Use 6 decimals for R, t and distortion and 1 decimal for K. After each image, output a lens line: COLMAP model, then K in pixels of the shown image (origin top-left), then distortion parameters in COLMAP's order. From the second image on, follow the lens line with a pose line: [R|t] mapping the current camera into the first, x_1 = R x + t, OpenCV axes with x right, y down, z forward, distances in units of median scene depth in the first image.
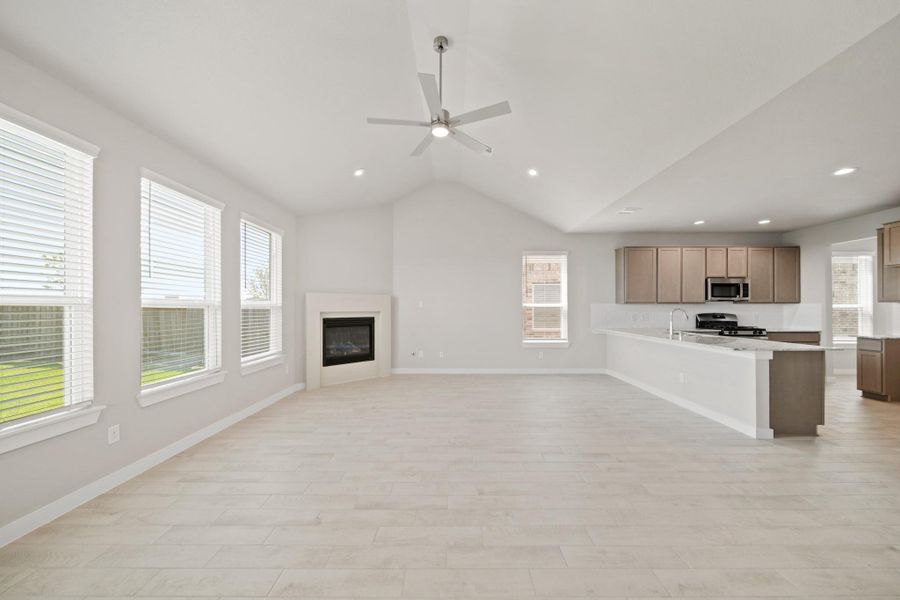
lens RADIAL K [[320.3, 0, 450.4], [0, 320.3, 308.9], [0, 0, 1]] dist [-0.002340, 0.000030]
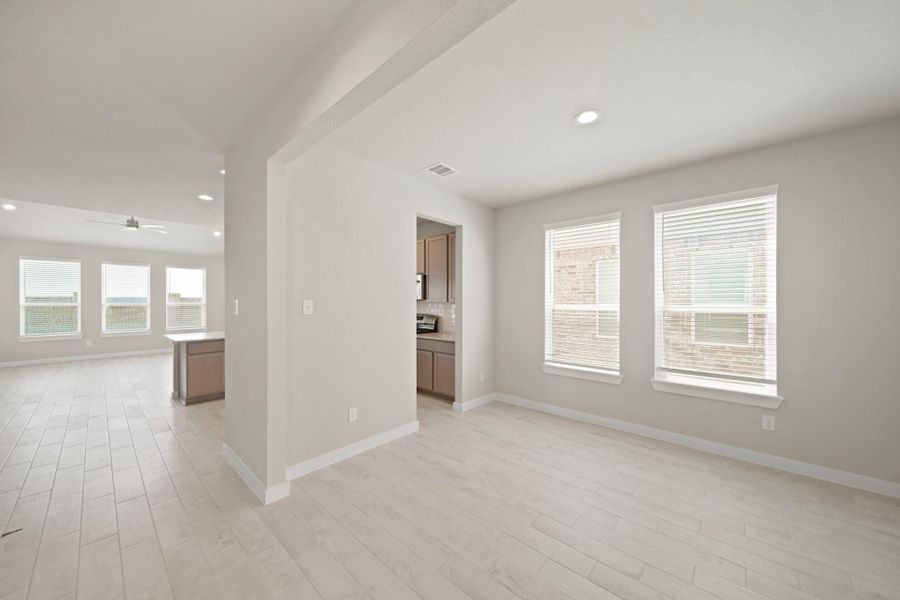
lens RADIAL K [[320.3, 0, 443.7], [0, 320.3, 299.1], [0, 0, 1]] dist [-0.002340, 0.000030]
pose [[0.746423, -0.001573, -0.665470, 1.660956], [-0.002254, 0.999985, -0.004892, -0.026007], [0.665468, 0.005152, 0.746409, 0.418741]]
